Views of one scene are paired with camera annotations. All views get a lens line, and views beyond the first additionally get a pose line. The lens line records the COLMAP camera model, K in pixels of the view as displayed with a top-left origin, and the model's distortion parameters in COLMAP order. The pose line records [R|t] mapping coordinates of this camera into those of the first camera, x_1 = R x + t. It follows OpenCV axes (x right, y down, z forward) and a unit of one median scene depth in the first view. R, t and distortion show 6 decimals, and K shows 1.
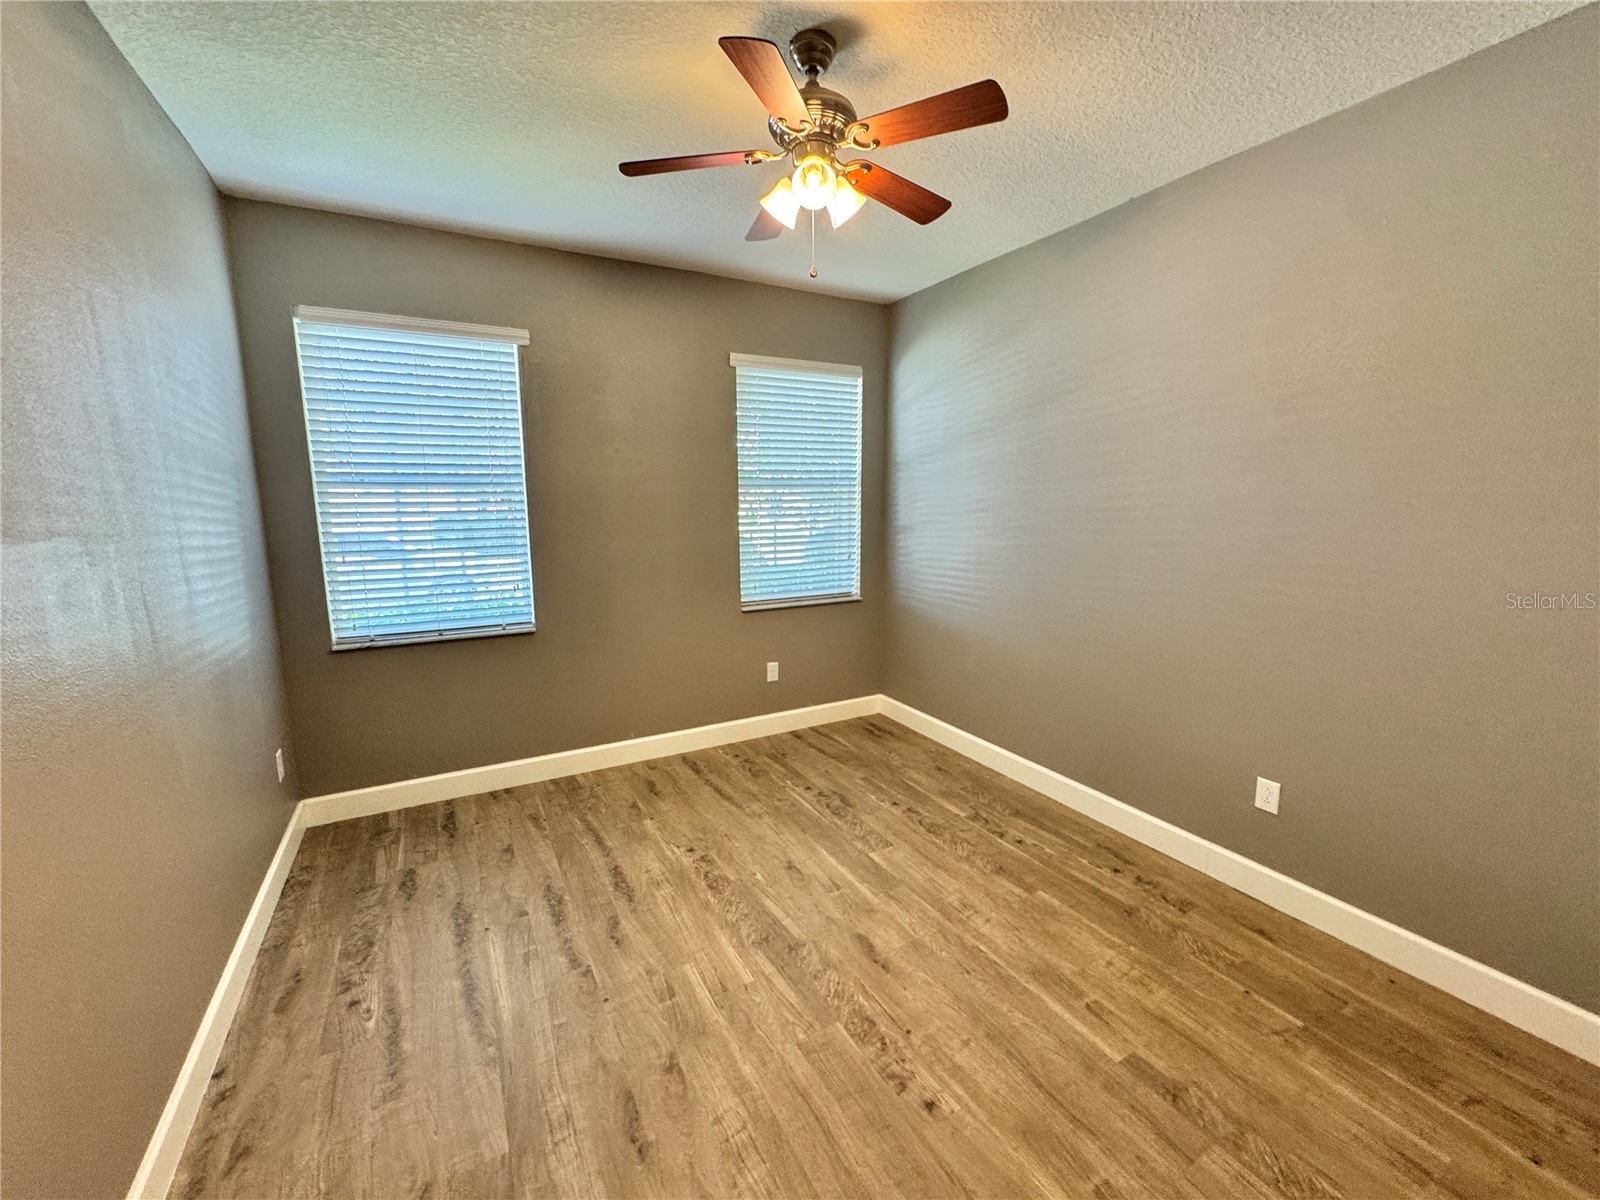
lens RADIAL K [[644.1, 0, 807.7], [0, 644.1, 601.0], [0, 0, 1]] dist [-0.001161, -0.000014]
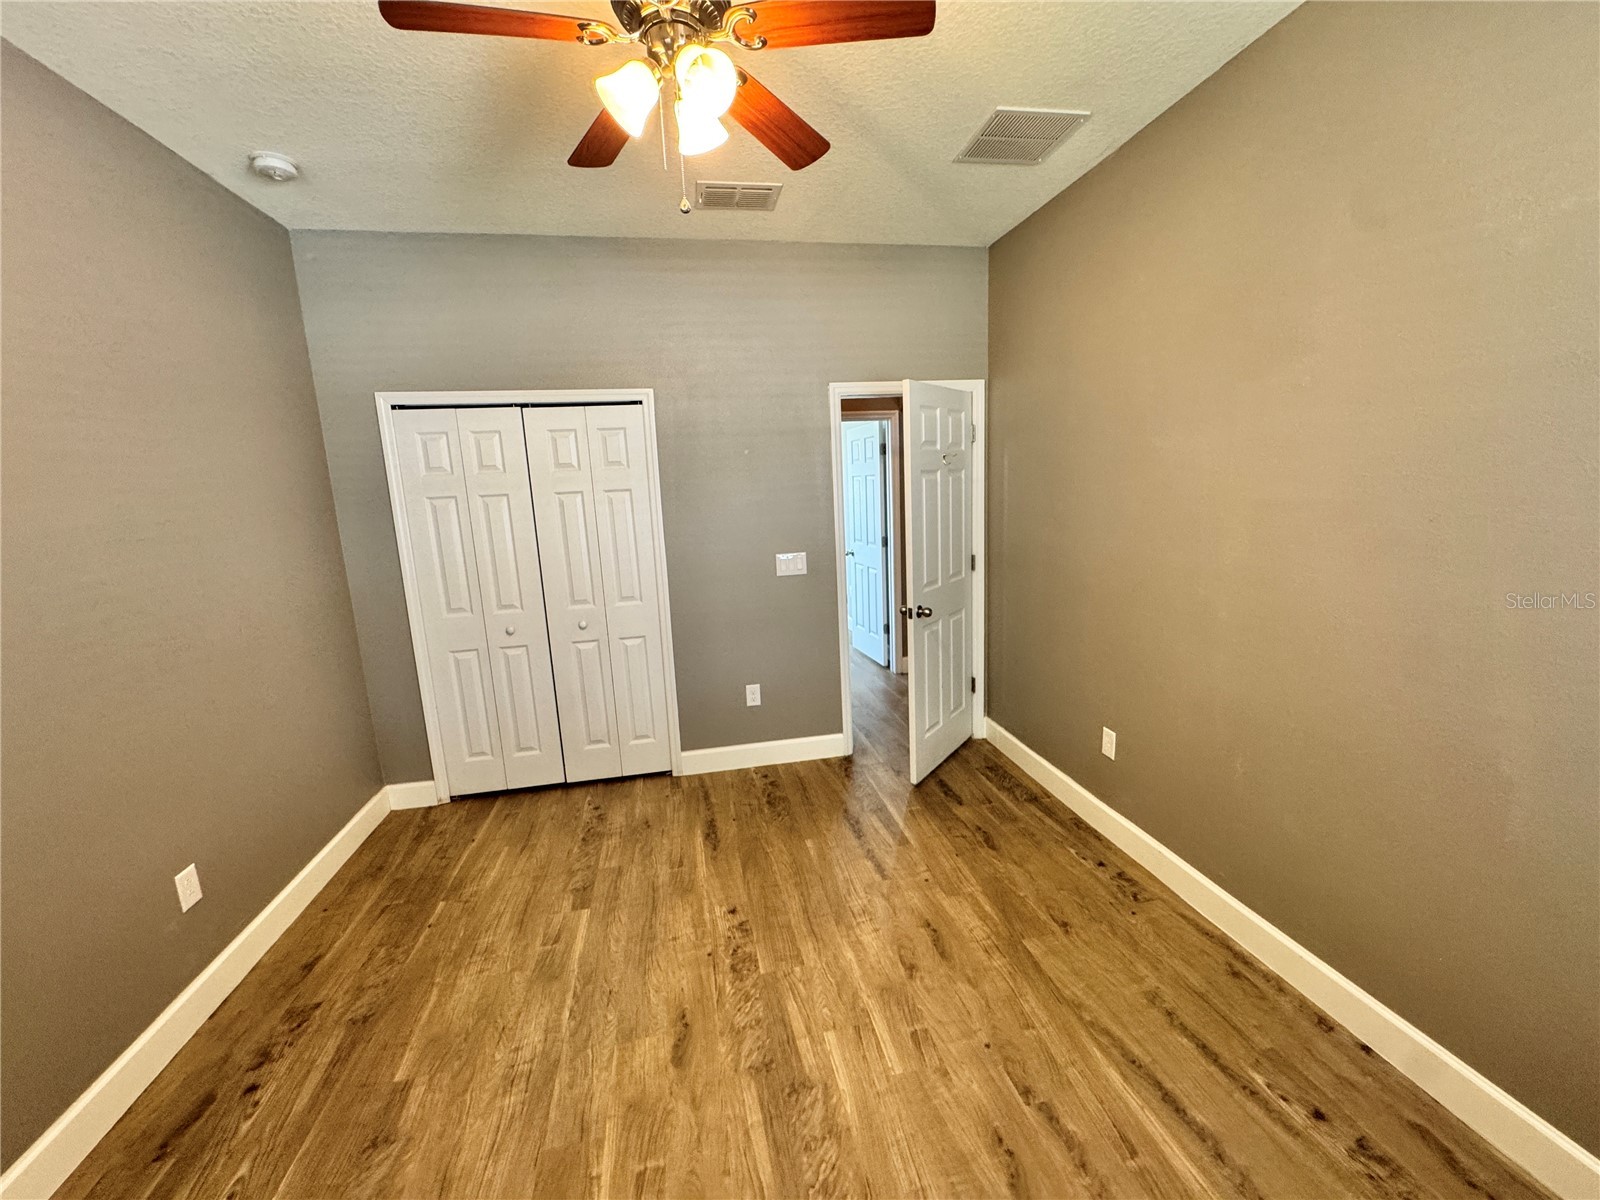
lens RADIAL K [[644.1, 0, 799.8], [0, 644.1, 601.6], [0, 0, 1]] dist [-0.001161, -0.000014]
pose [[-0.945877, -0.013653, 0.324237, -0.348556], [0.098494, 0.939910, 0.326908, -0.283875], [-0.309217, 0.341150, -0.887695, 1.670353]]
